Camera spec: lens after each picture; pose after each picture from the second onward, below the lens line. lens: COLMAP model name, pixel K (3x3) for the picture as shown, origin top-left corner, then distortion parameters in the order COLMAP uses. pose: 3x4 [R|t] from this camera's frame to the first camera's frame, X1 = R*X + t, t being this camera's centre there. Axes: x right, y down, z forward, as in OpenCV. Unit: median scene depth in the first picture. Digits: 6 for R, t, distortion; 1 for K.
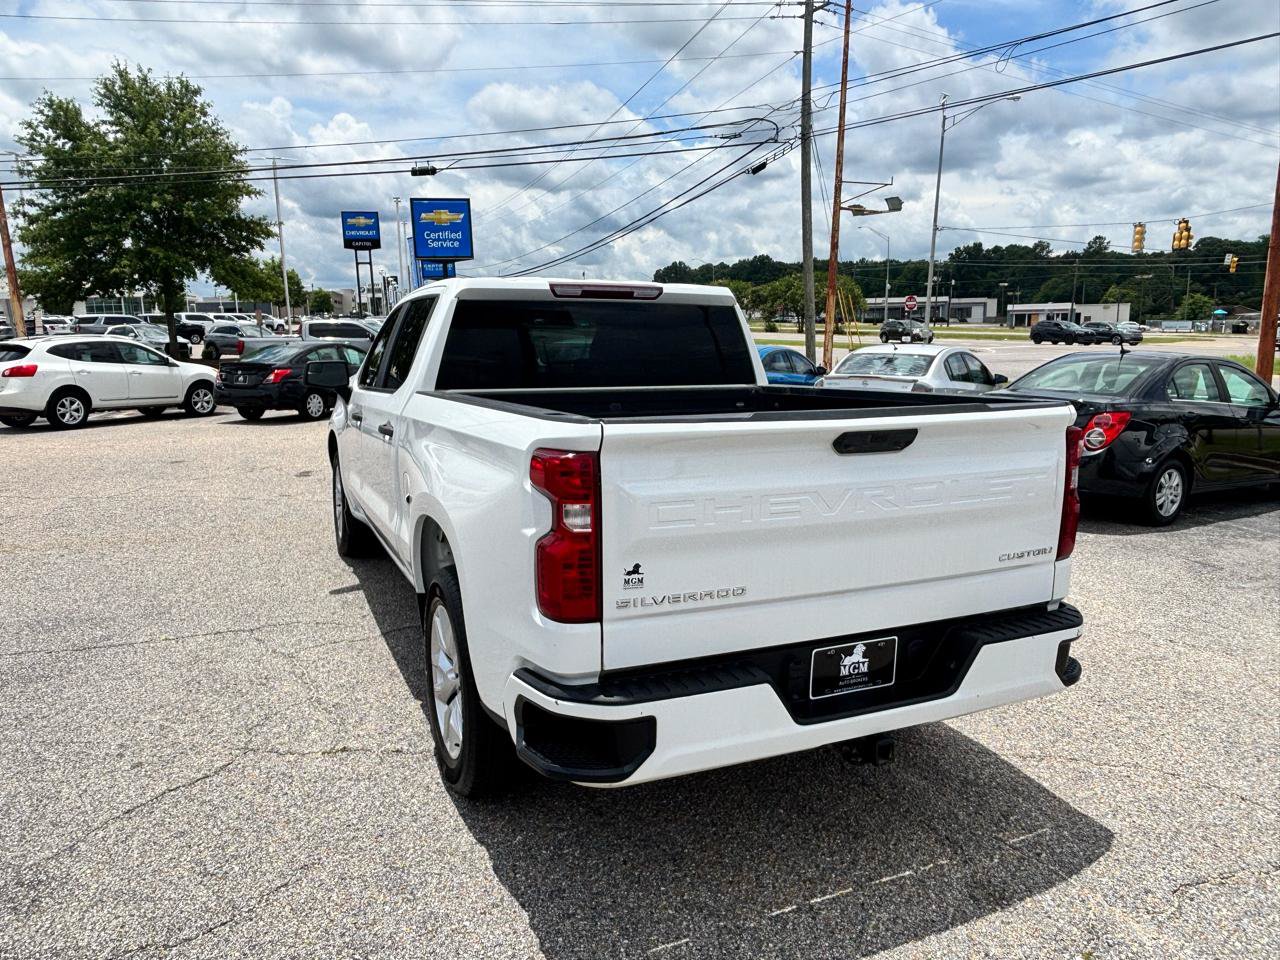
lens RADIAL K [[876.9, 0, 638.7], [0, 876.9, 480.6], [0, 0, 1]] dist [0.040978, -0.061920]
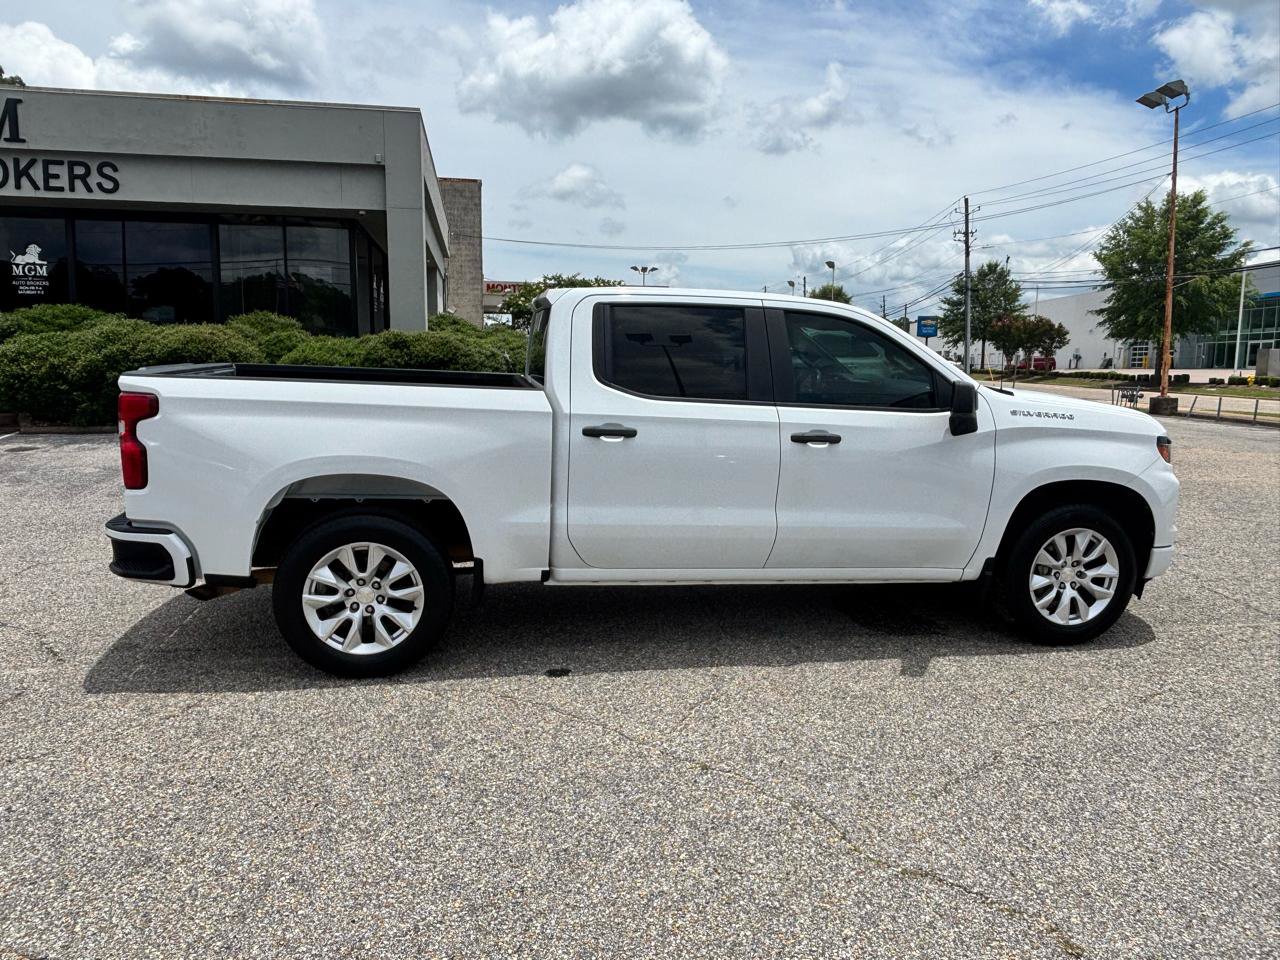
lens RADIAL K [[876.9, 0, 641.5], [0, 876.9, 479.5], [0, 0, 1]] dist [0.040978, -0.061920]
pose [[-0.231965, 0.139529, -0.962665, 0.172045], [-0.180861, 0.966215, 0.183624, -0.034158], [0.955762, 0.216703, -0.198893, 0.216638]]
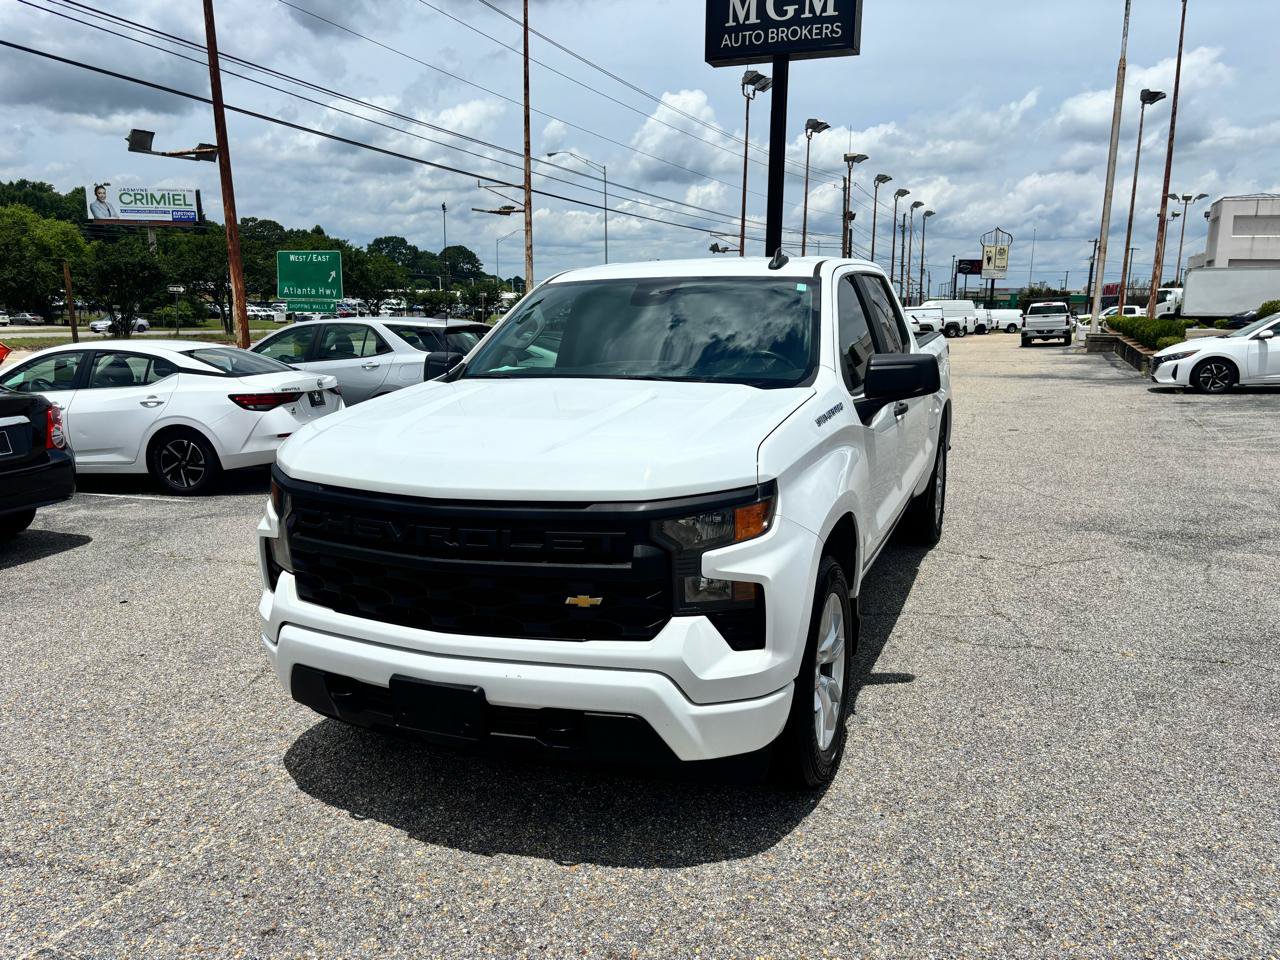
lens RADIAL K [[974.1, 0, 643.3], [0, 974.1, 479.3], [0, 0, 1]] dist [0.041522, -0.044514]
pose [[-0.690376, -0.123261, 0.712873, -0.151505], [0.128537, 0.948802, 0.288535, -0.056910], [-0.711941, 0.290828, -0.639186, 0.329717]]
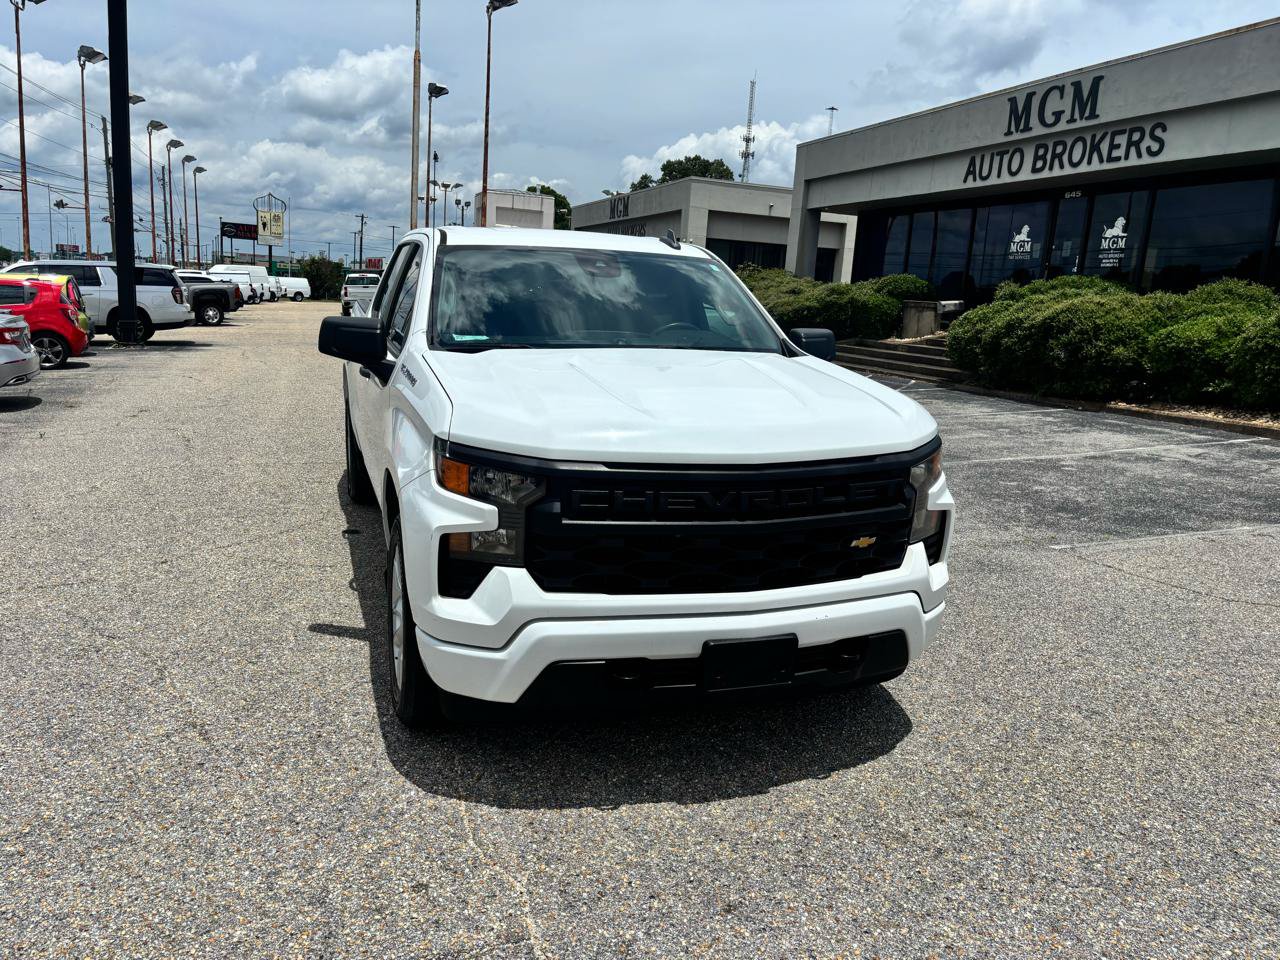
lens RADIAL K [[974.1, 0, 644.1], [0, 974.1, 481.6], [0, 0, 1]] dist [0.041522, -0.044514]
pose [[-0.995186, -0.061155, 0.076585, -0.057643], [-0.029822, 0.933334, 0.357769, -0.064513], [-0.093358, 0.353762, -0.930664, 0.382843]]
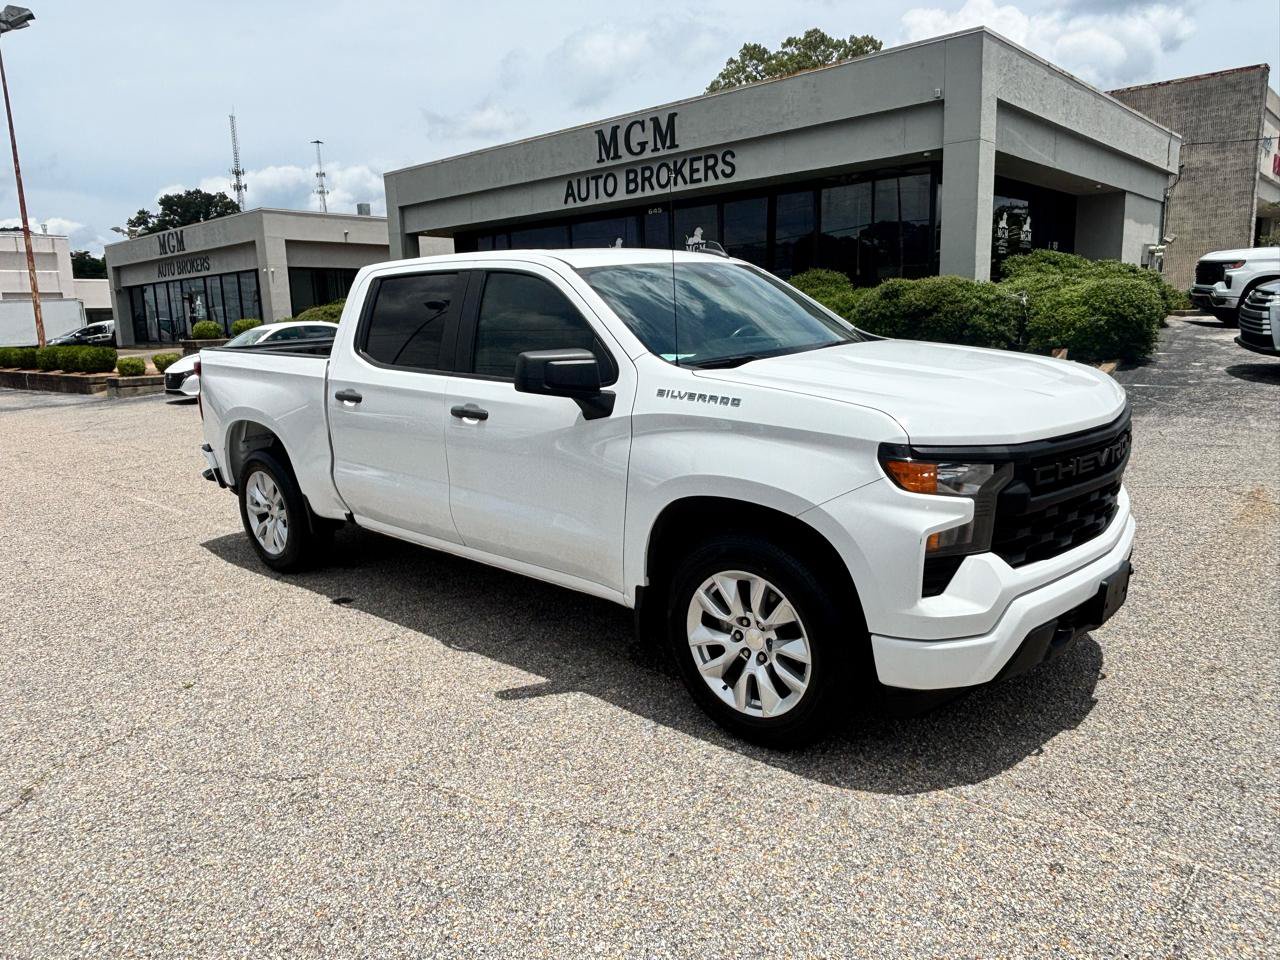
lens RADIAL K [[876.9, 0, 642.1], [0, 876.9, 482.3], [0, 0, 1]] dist [0.040978, -0.061920]
pose [[-0.912306, 0.119968, -0.391541, 0.040141], [-0.025858, 0.937341, 0.347452, -0.058679], [0.408691, 0.327107, -0.852040, 0.354936]]
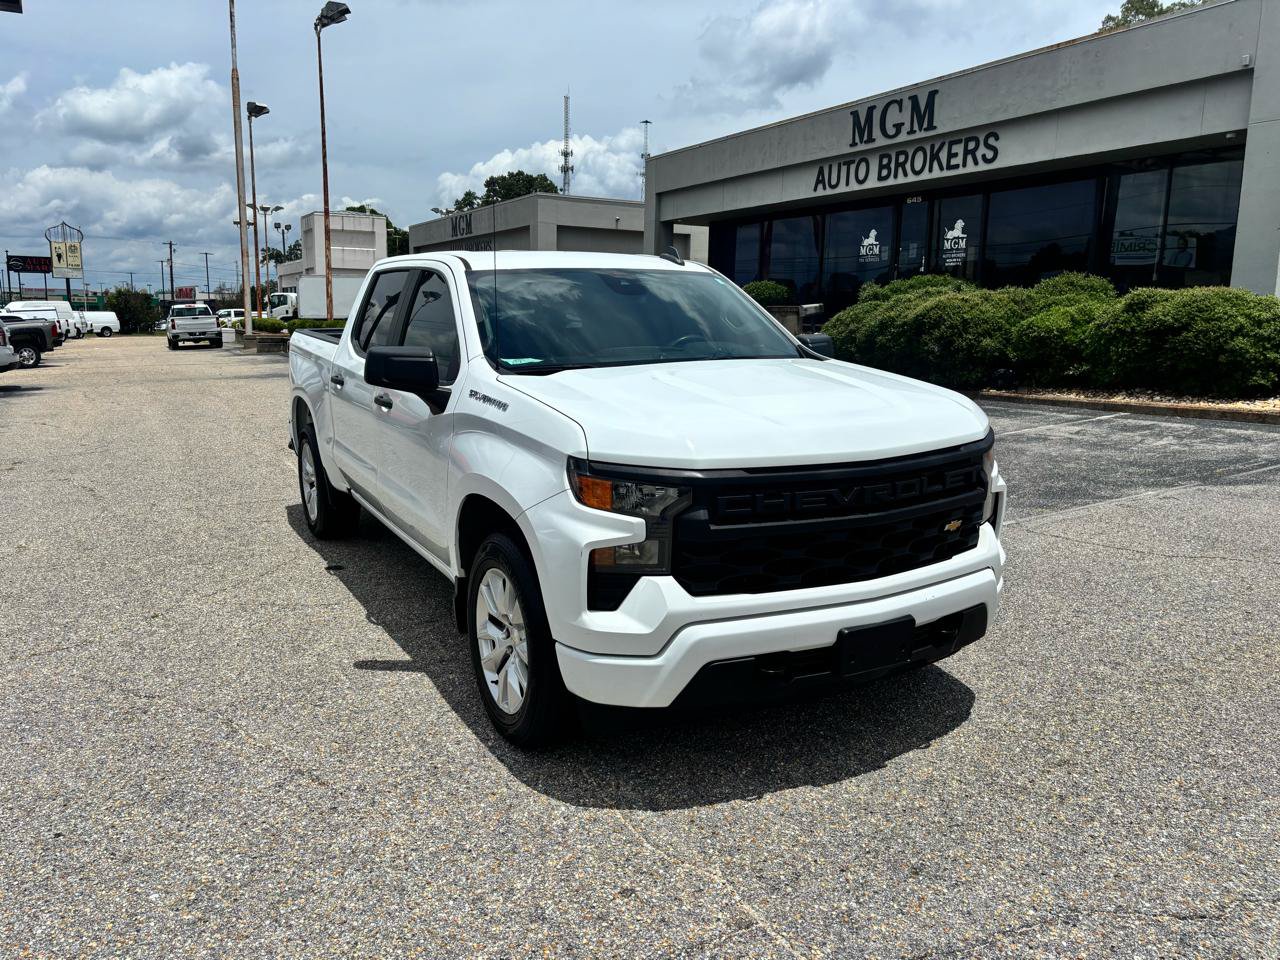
lens RADIAL K [[974.1, 0, 645.3], [0, 974.1, 481.9], [0, 0, 1]] dist [0.041522, -0.044514]
pose [[-0.996237, 0.016438, -0.085098, -0.024087], [-0.013711, 0.939595, 0.342014, -0.065136], [0.085579, 0.341893, -0.935834, 0.388172]]
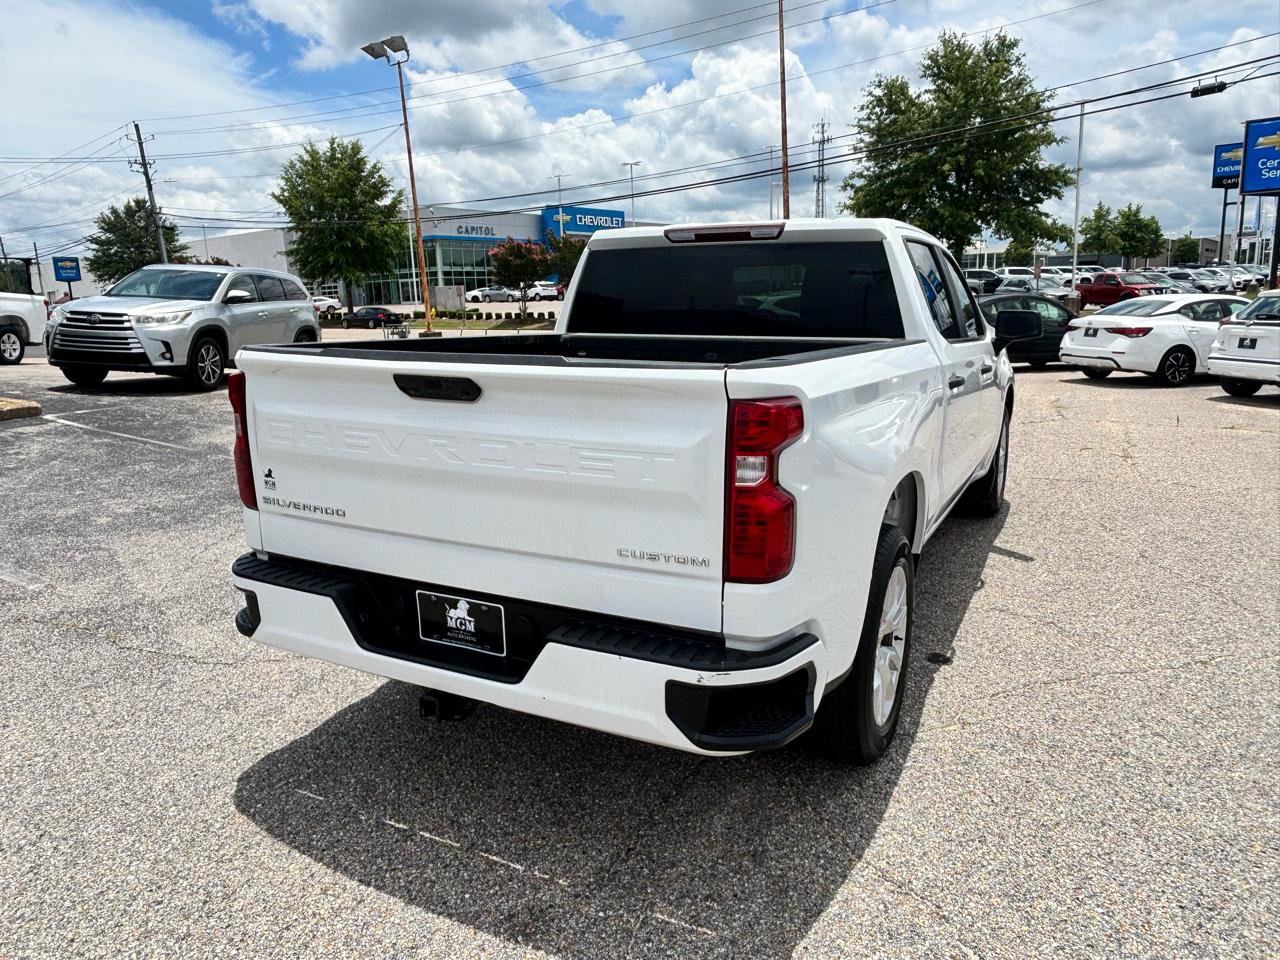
lens RADIAL K [[876.9, 0, 635.3], [0, 876.9, 480.1], [0, 0, 1]] dist [0.040978, -0.061920]
pose [[0.623758, 0.154411, -0.766214, 0.101751], [-0.116404, 0.987712, 0.104287, -0.006168], [0.772901, 0.024141, 0.634067, 0.050259]]
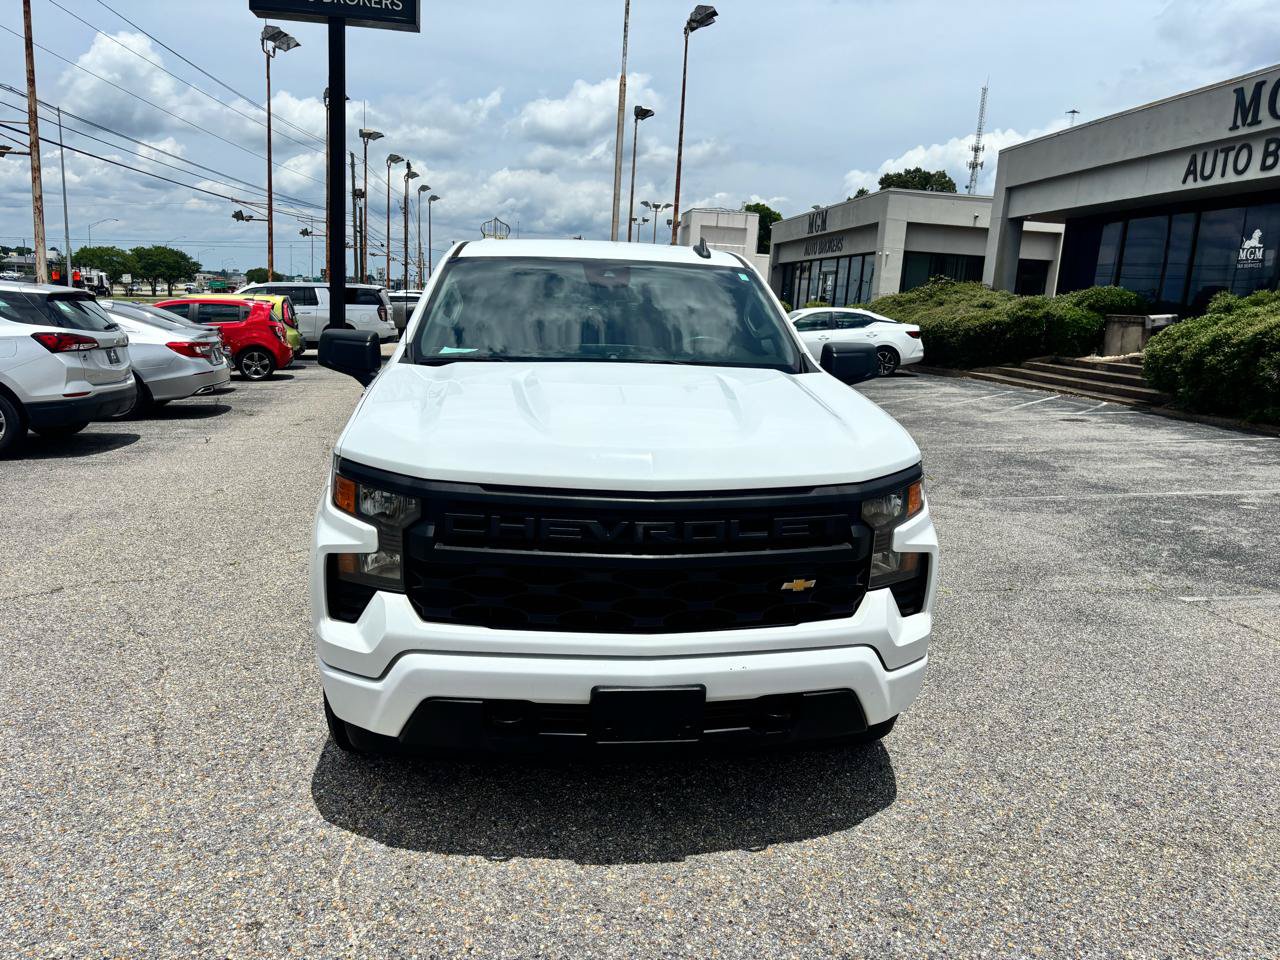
lens RADIAL K [[974.1, 0, 643.9], [0, 974.1, 480.0], [0, 0, 1]] dist [0.041522, -0.044514]
pose [[-0.953504, -0.091808, 0.287058, -0.088622], [0.012602, 0.939494, 0.342333, -0.062127], [-0.301118, 0.330033, -0.894654, 0.366405]]
